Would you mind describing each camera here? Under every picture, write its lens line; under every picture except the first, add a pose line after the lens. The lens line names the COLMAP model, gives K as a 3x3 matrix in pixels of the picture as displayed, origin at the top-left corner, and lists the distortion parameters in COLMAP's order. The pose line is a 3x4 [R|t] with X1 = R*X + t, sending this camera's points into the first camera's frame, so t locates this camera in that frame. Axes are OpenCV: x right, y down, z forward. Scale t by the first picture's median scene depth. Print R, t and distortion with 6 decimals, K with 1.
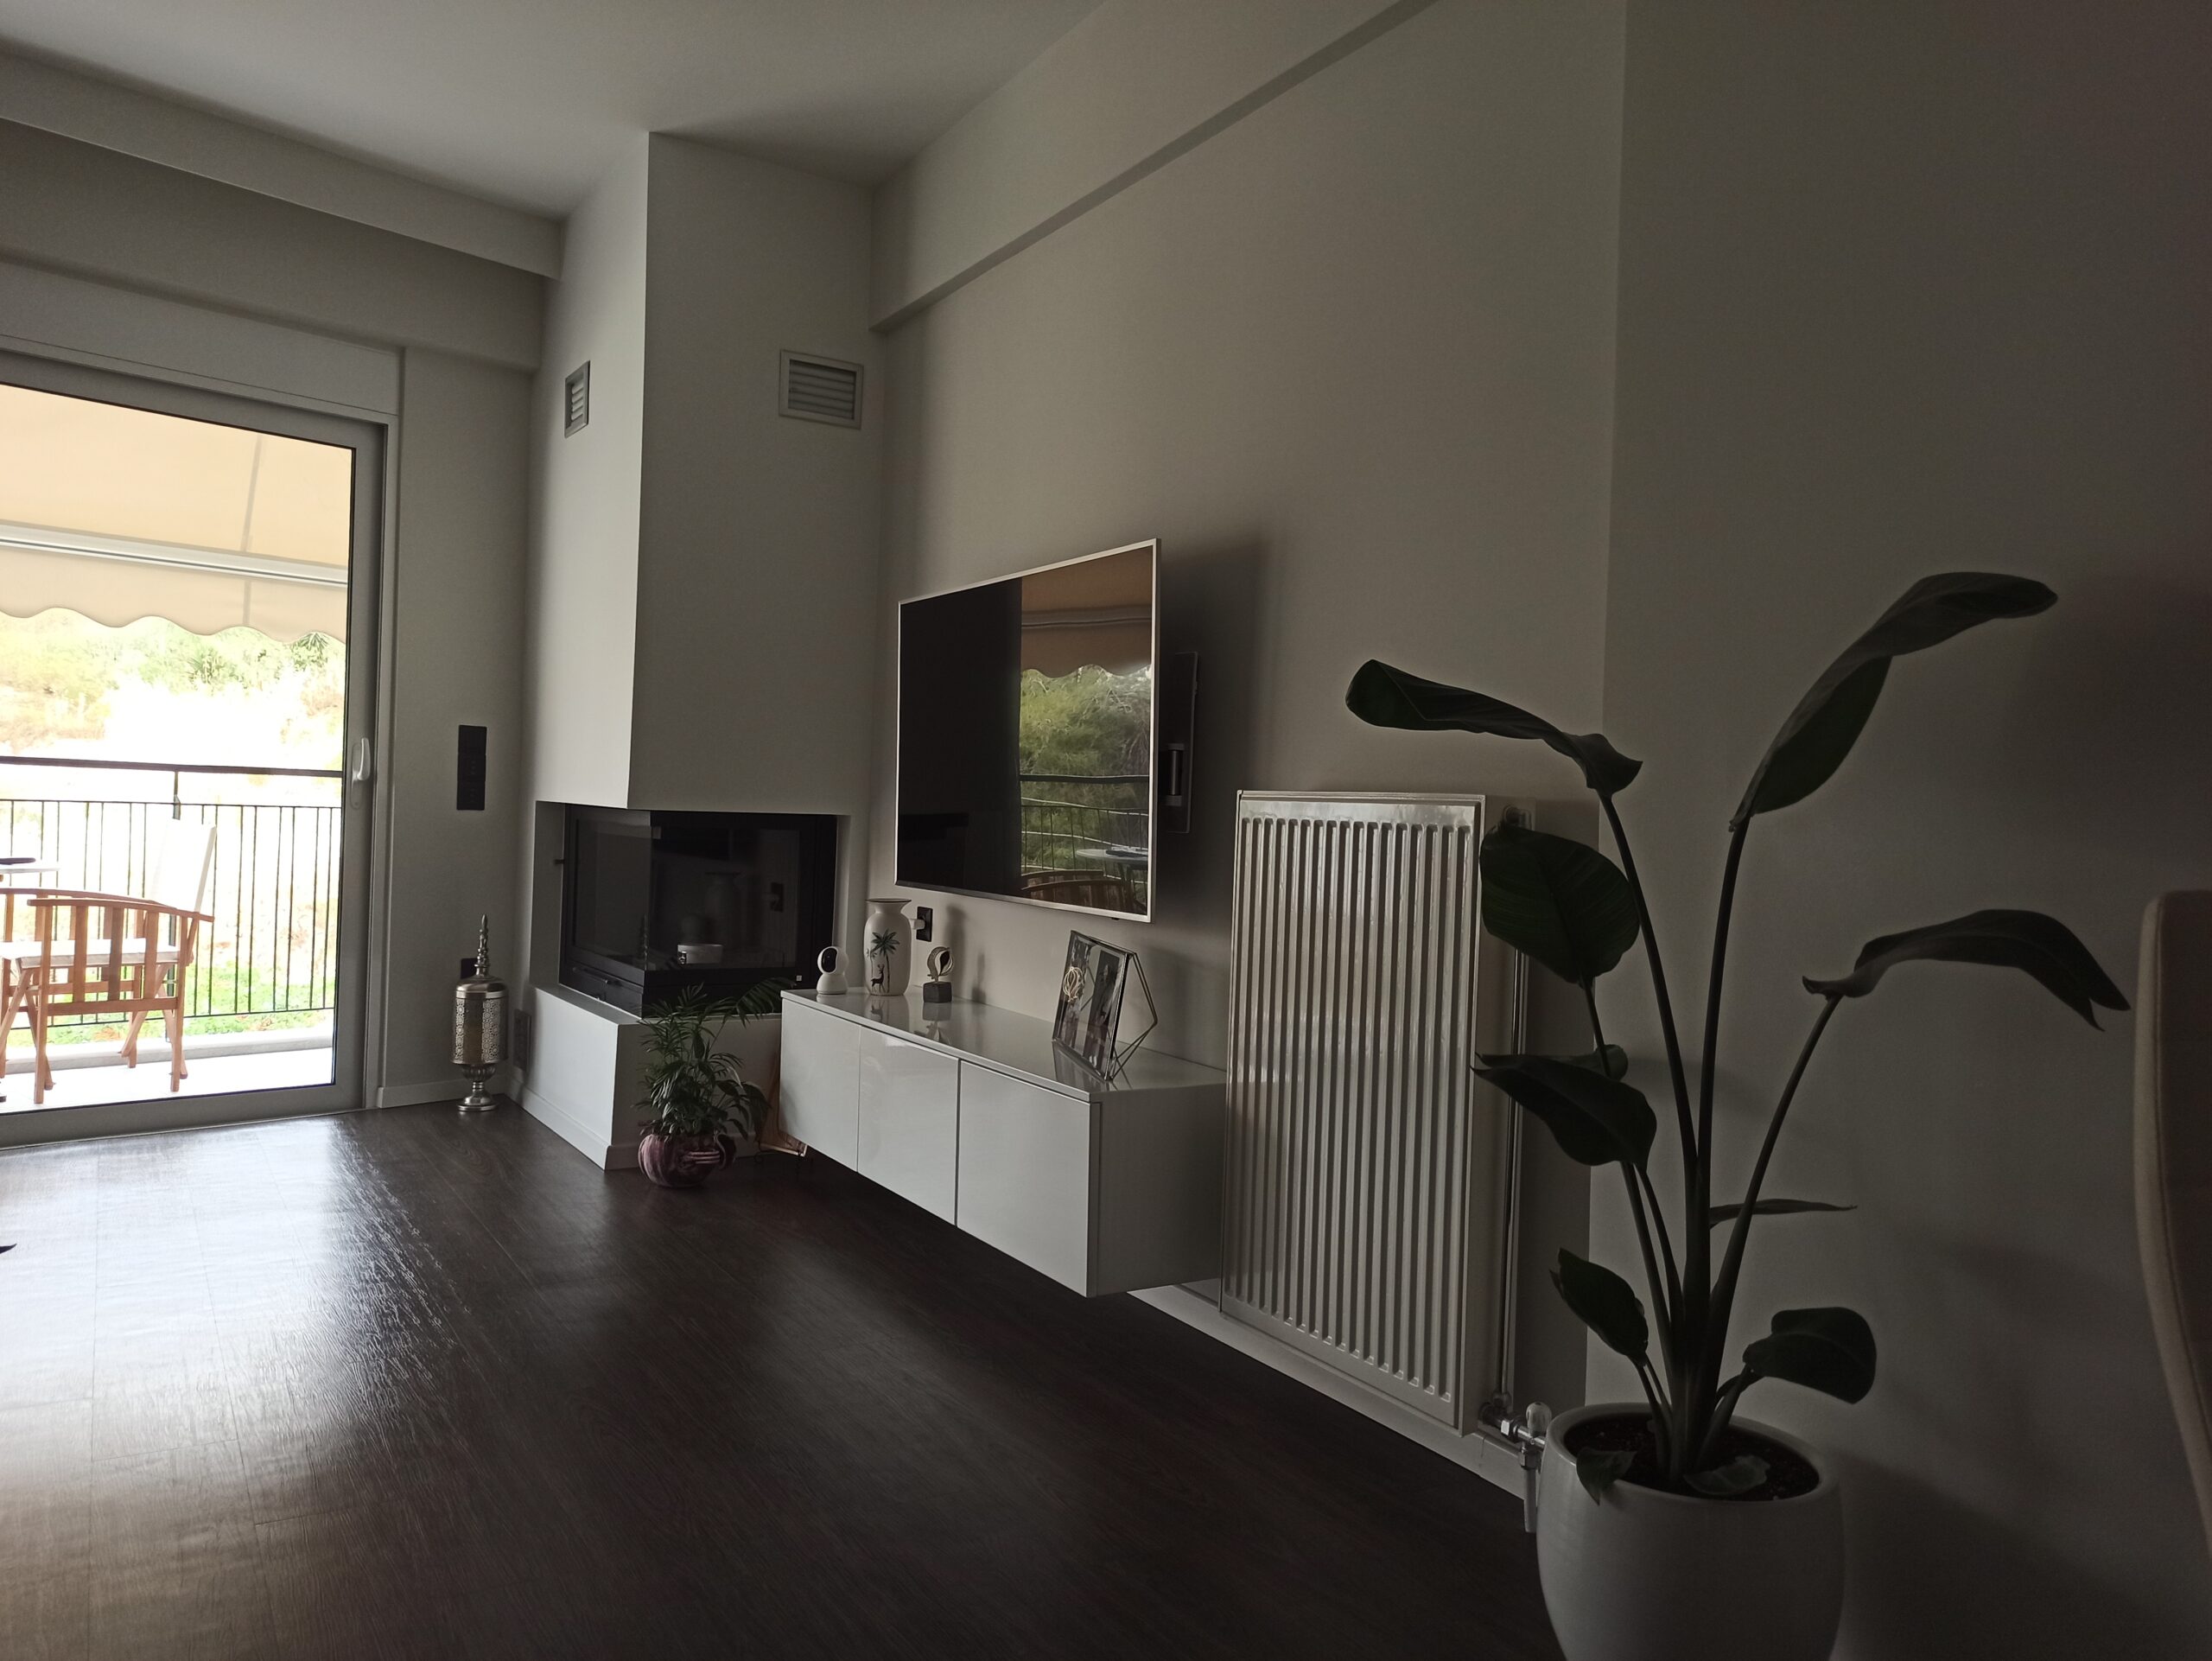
lens RADIAL K [[1638.0, 0, 1106.0], [0, 1638.0, 830.5], [0, 0, 1]] dist [0.074908, -0.088176]
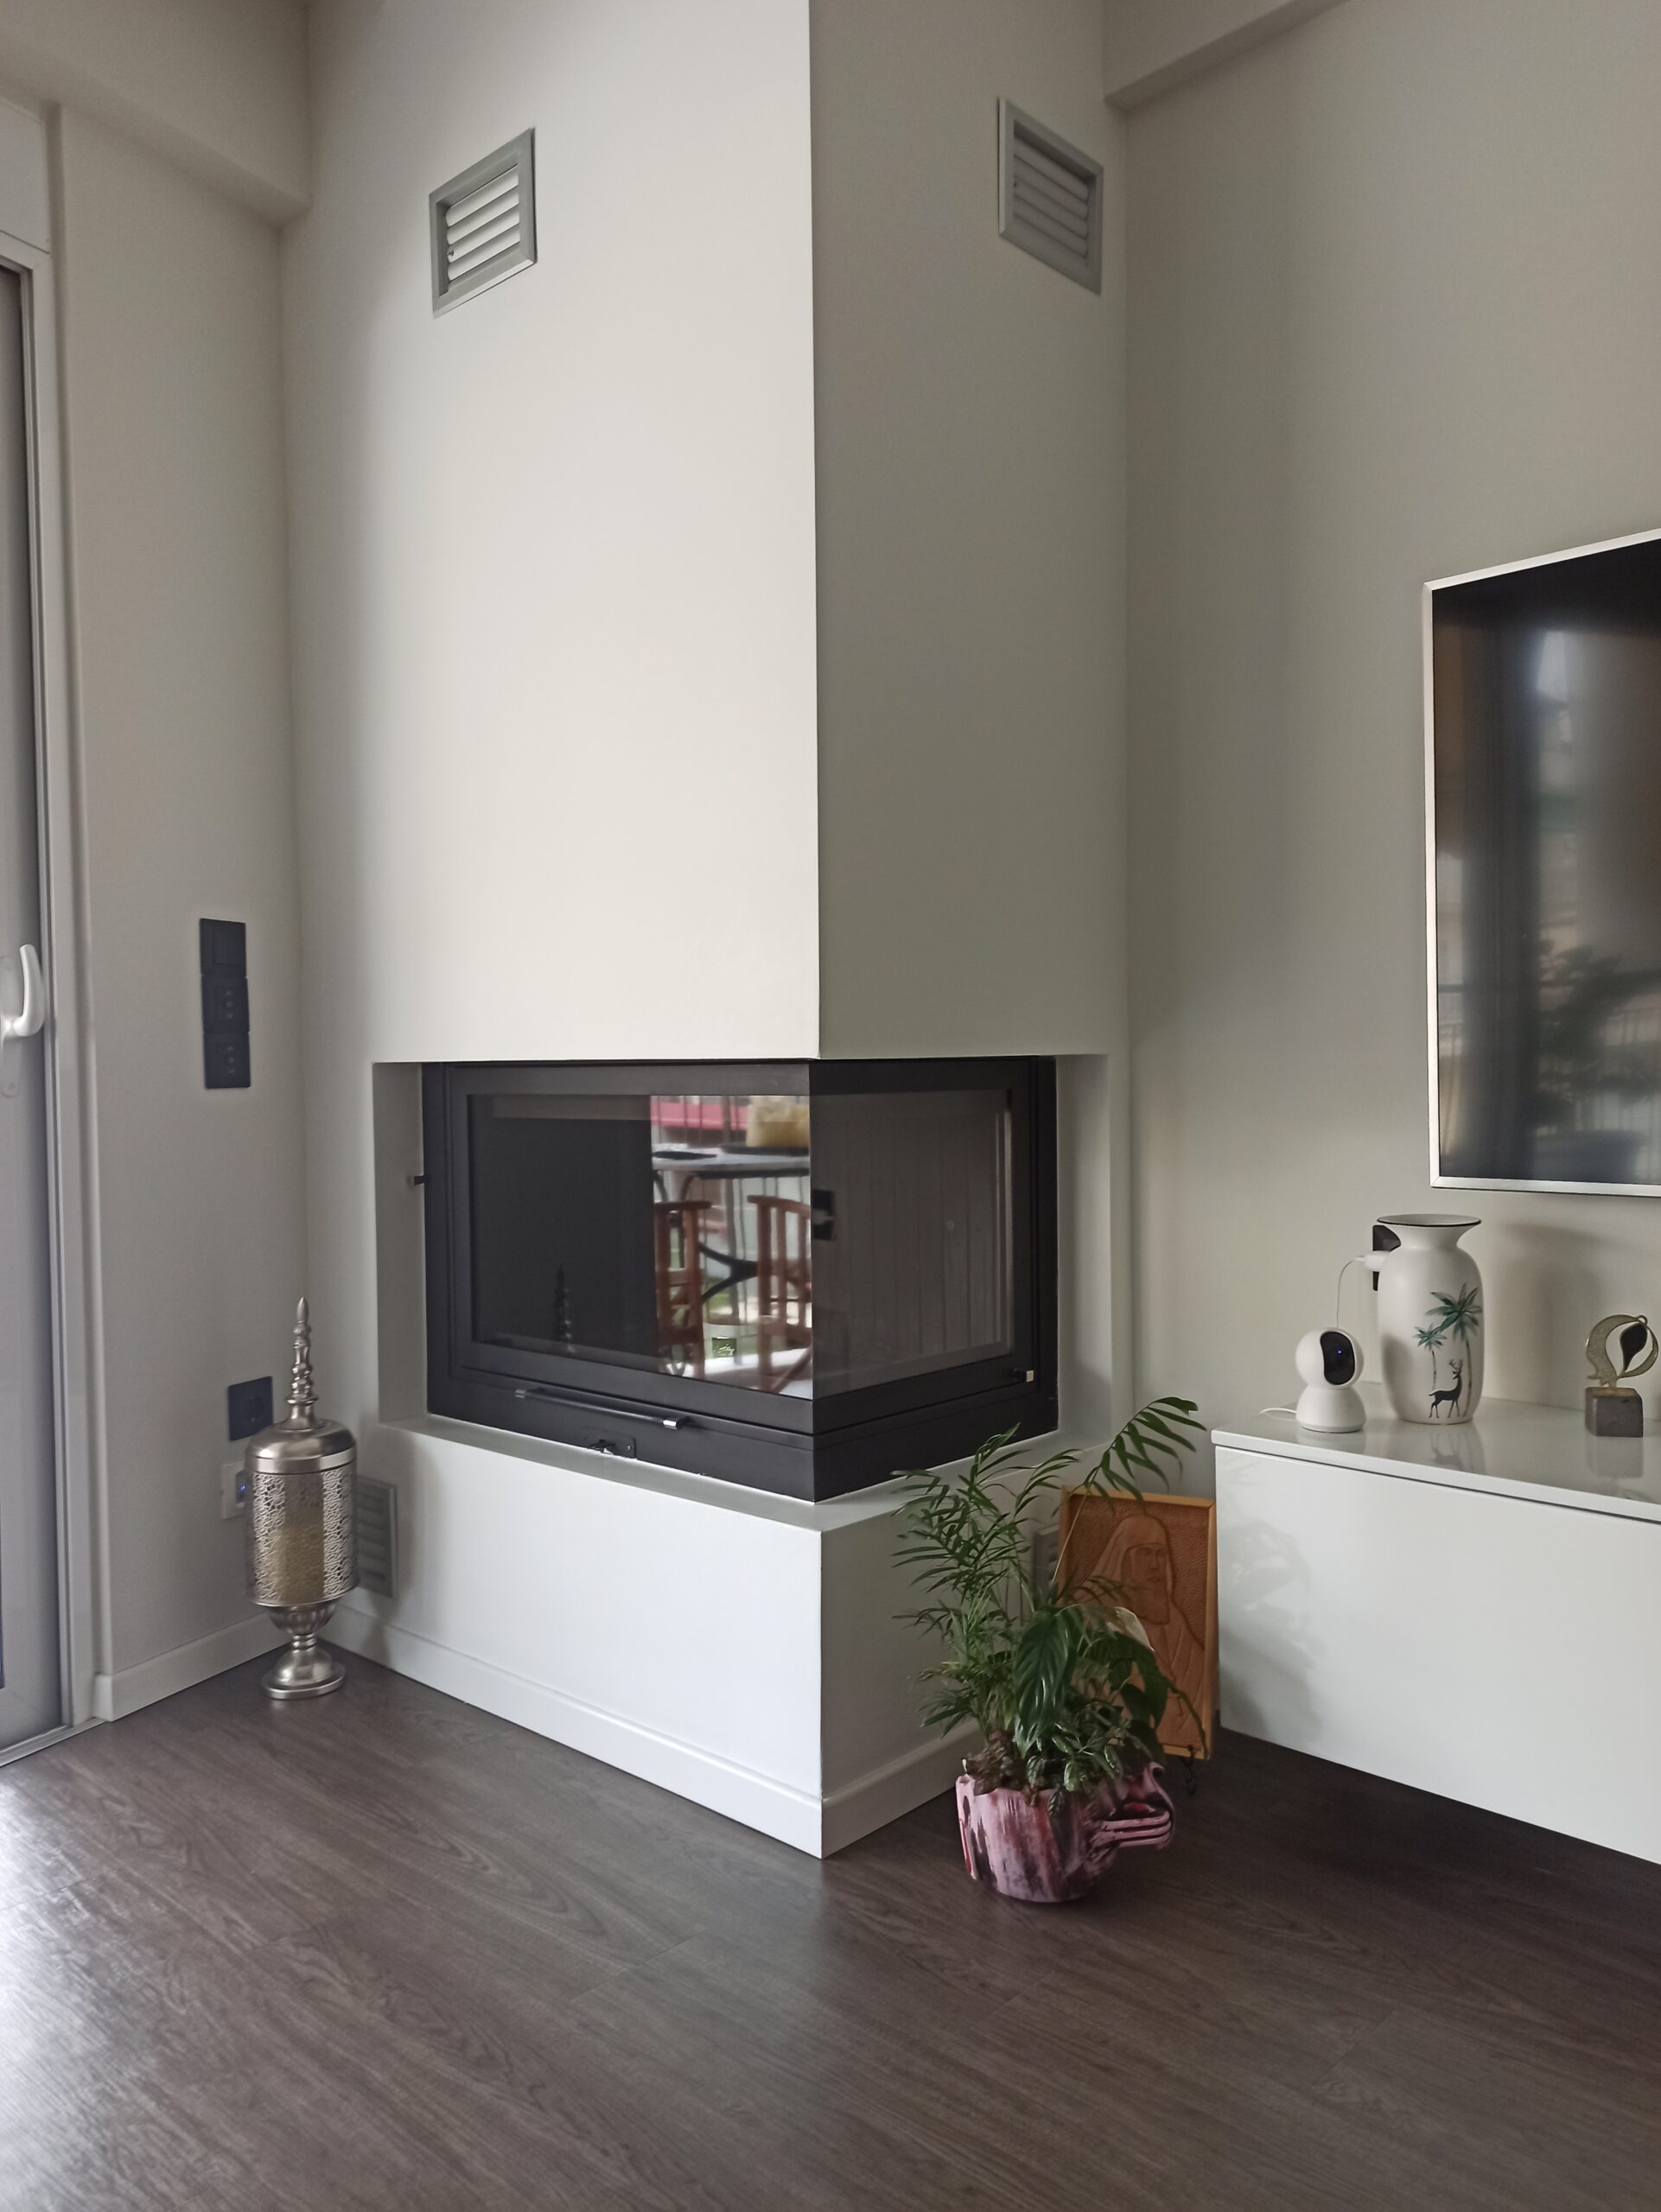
lens RADIAL K [[1657.6, 0, 827.0], [0, 1657.6, 1119.0], [0, 0, 1]] dist [0.011406, 0.013718]
pose [[0.965458, -0.057599, 0.254111, -0.351209], [0.052841, 0.998277, 0.025514, -0.006743], [-0.255143, -0.011205, 0.966838, 0.487212]]
